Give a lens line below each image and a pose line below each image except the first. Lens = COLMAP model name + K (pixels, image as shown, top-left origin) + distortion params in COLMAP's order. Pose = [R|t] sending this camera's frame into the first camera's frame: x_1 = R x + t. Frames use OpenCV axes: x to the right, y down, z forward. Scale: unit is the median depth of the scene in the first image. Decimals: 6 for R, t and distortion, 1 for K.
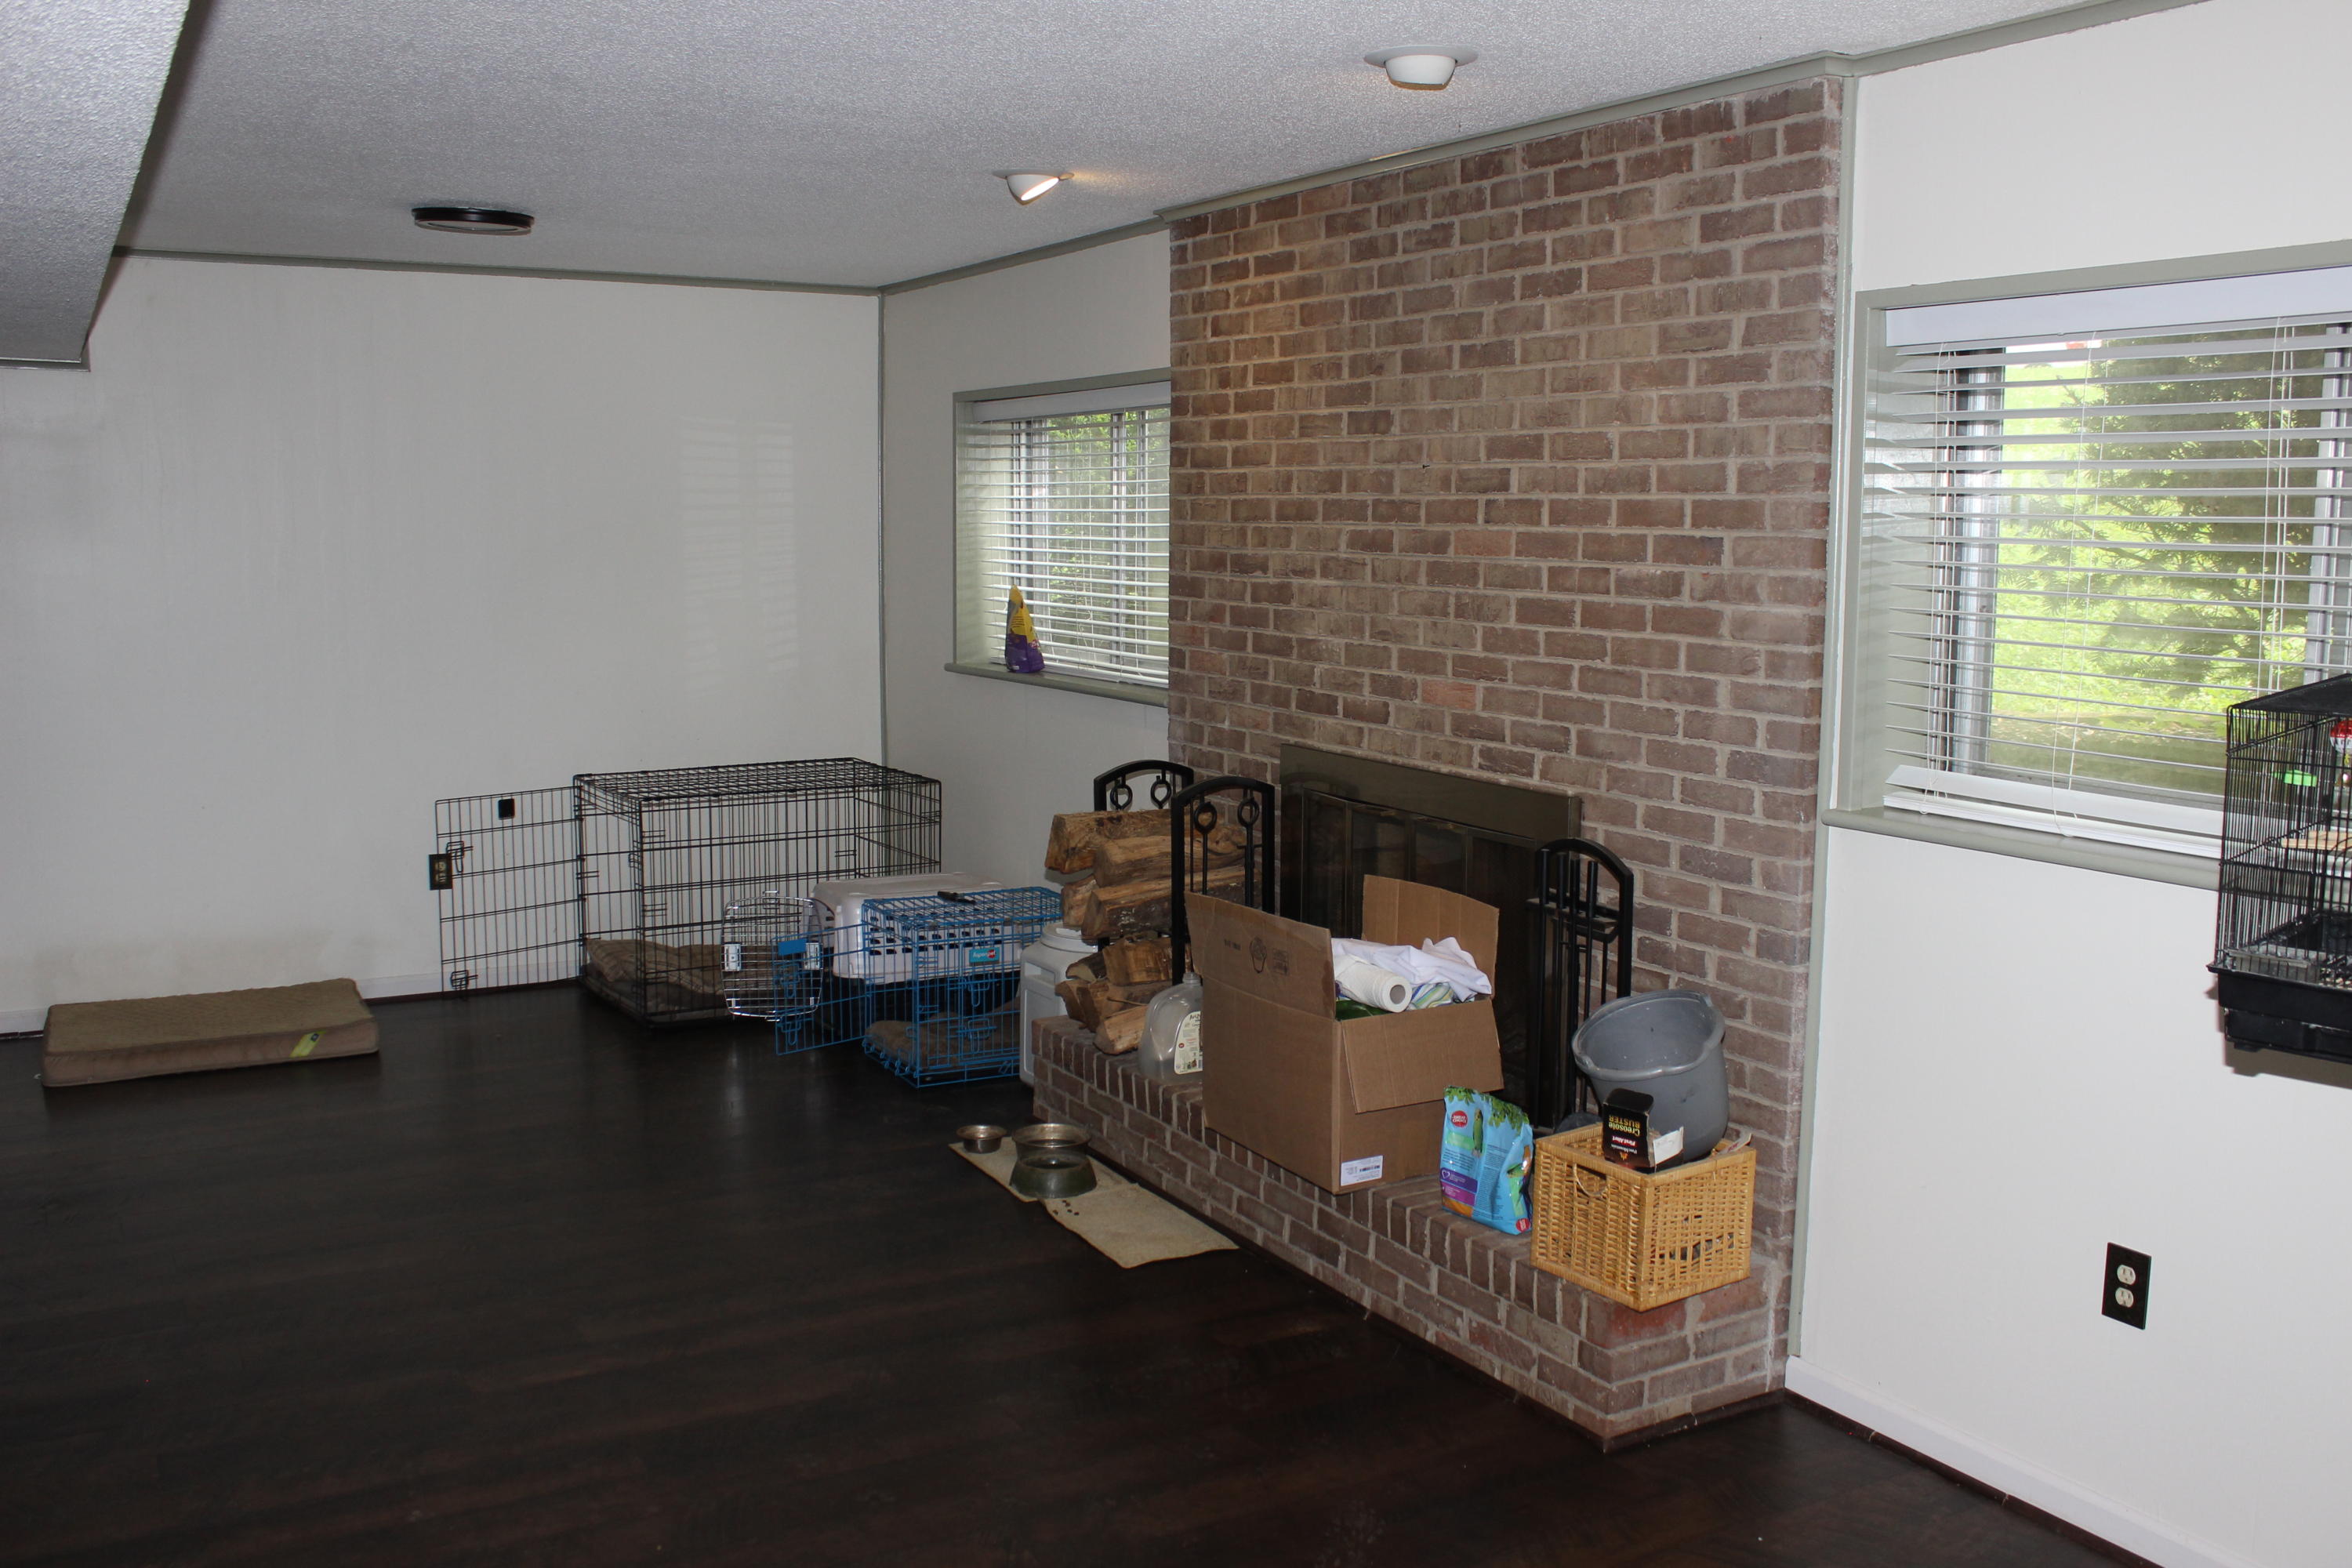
lens RADIAL K [[2097.2, 0, 1178.5], [0, 2097.2, 782.5], [0, 0, 1]] dist [-0.143164, 0.123188]
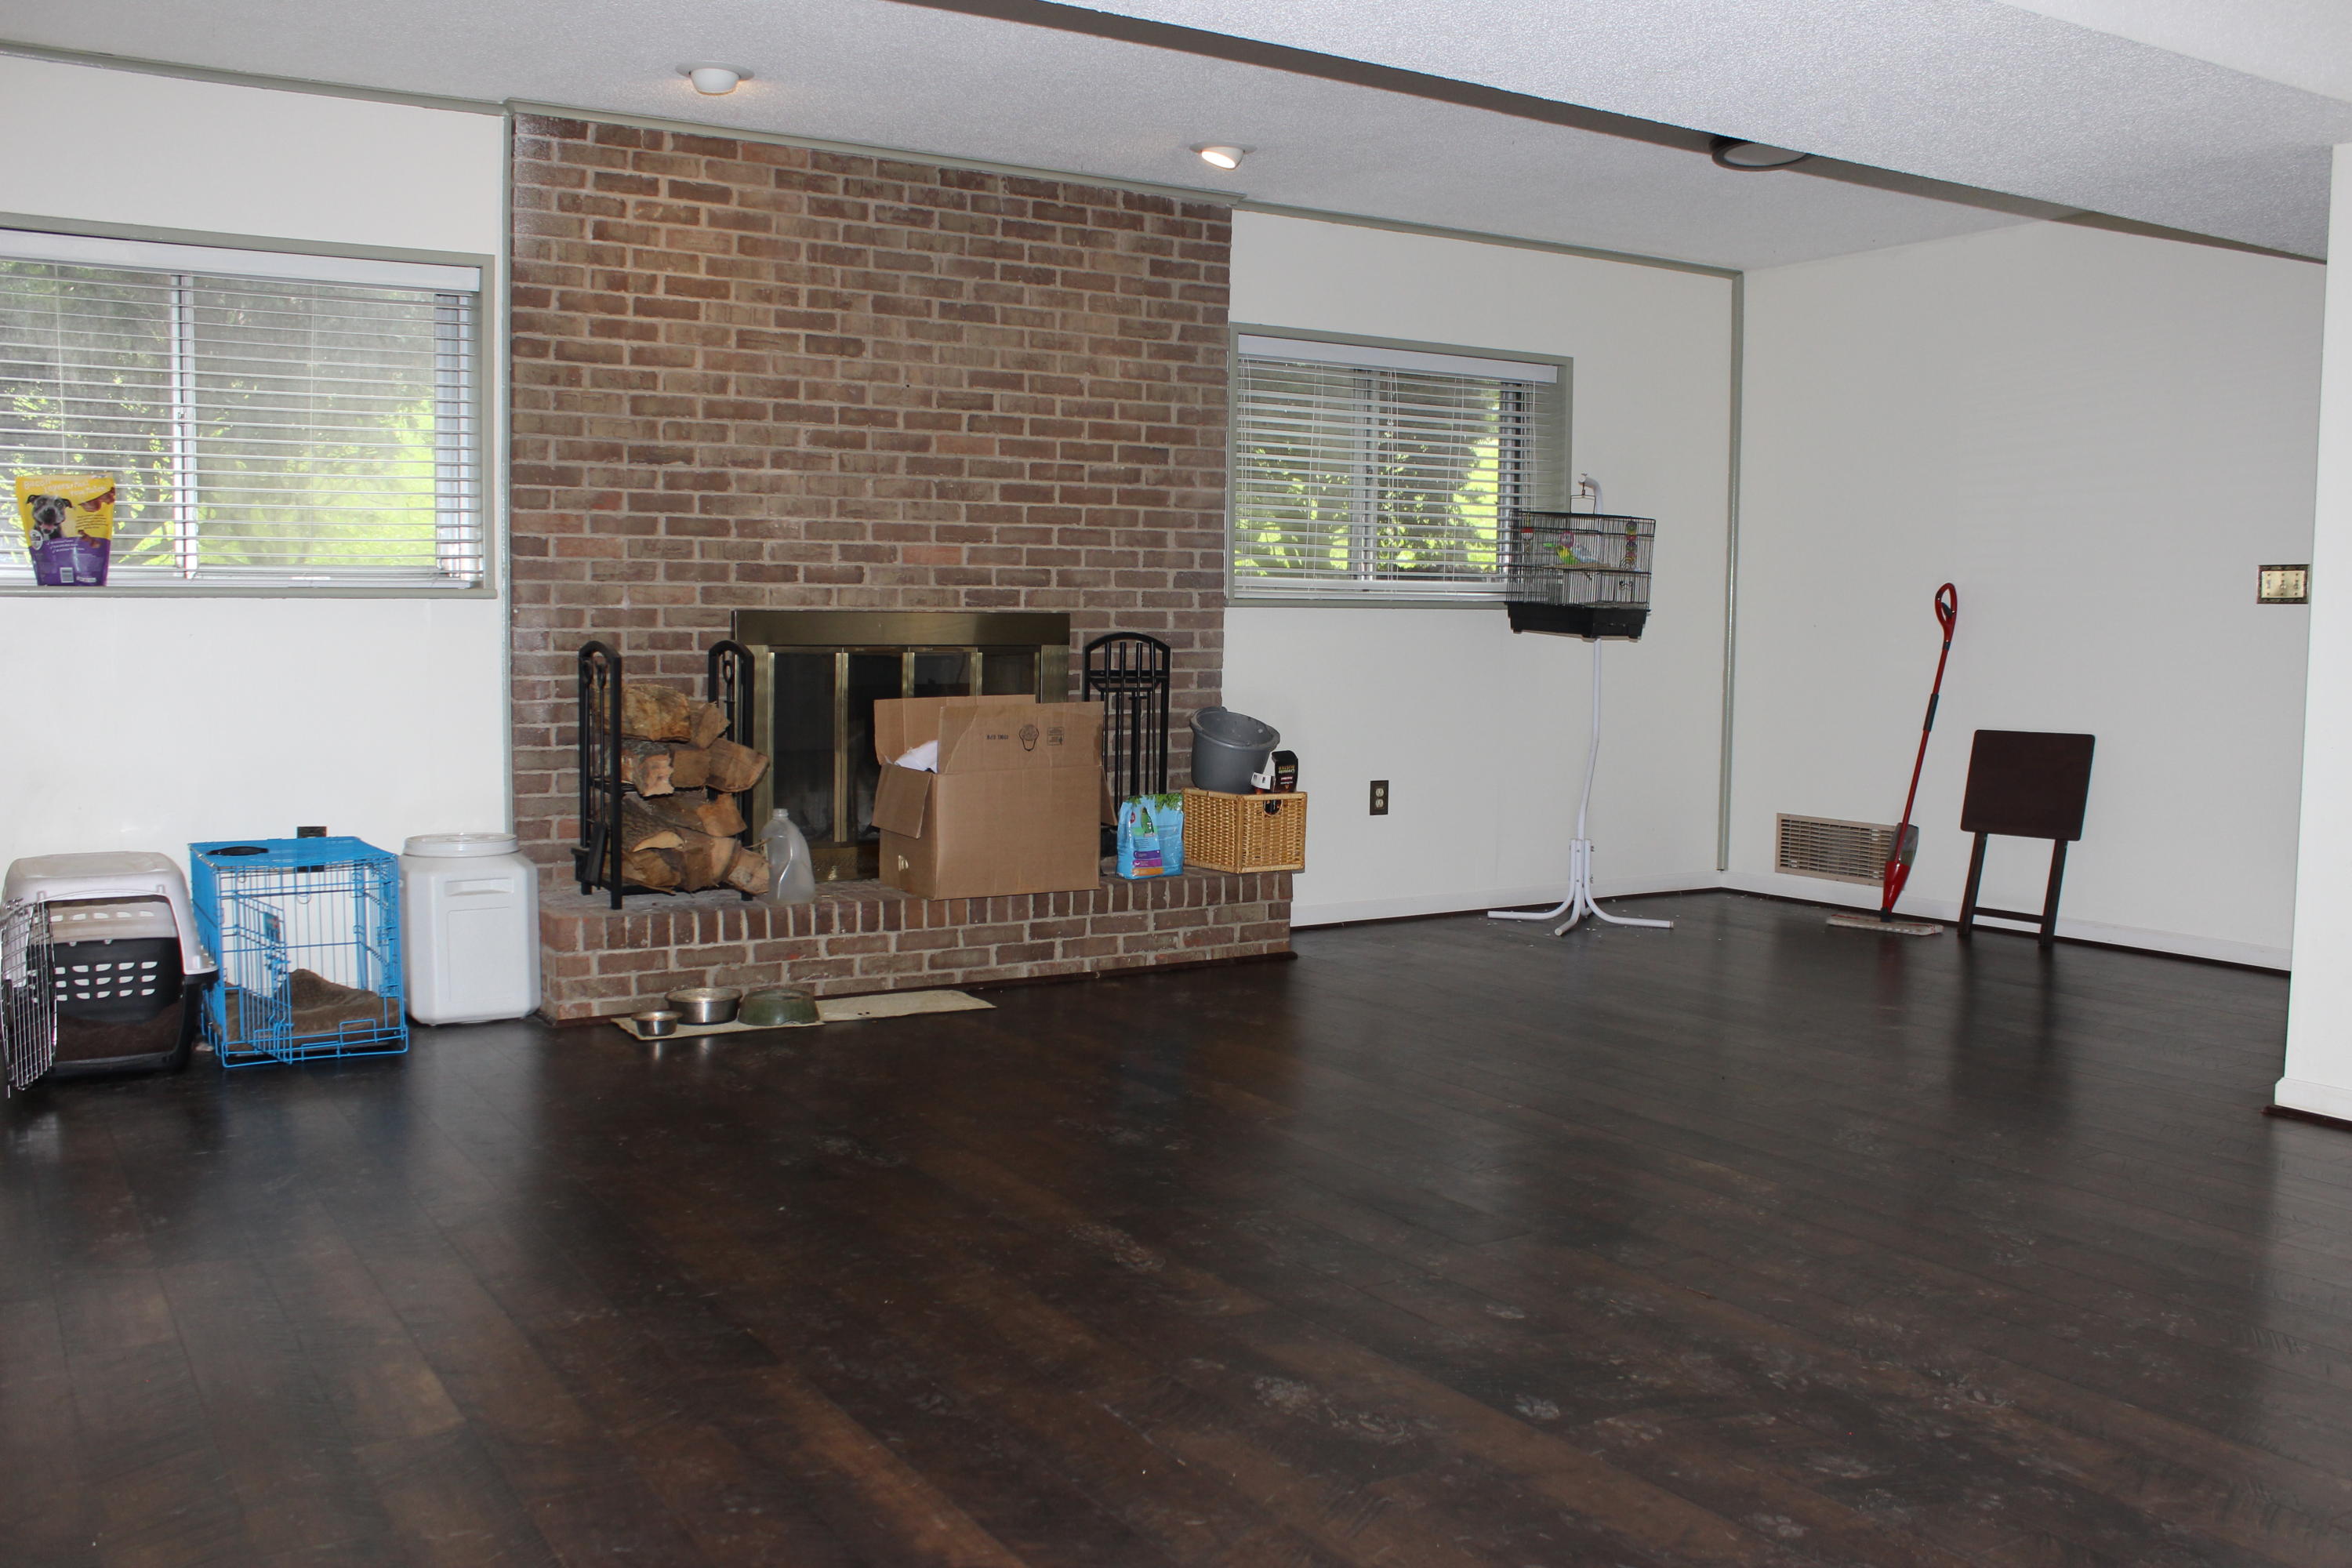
lens RADIAL K [[2097.2, 0, 1178.1], [0, 2097.2, 788.8], [0, 0, 1]] dist [-0.143164, 0.123188]
pose [[-0.048603, -0.089295, 0.994819, -1.354383], [0.118116, 0.988493, 0.094498, -0.001316], [-0.991810, 0.122097, -0.037497, 0.988939]]
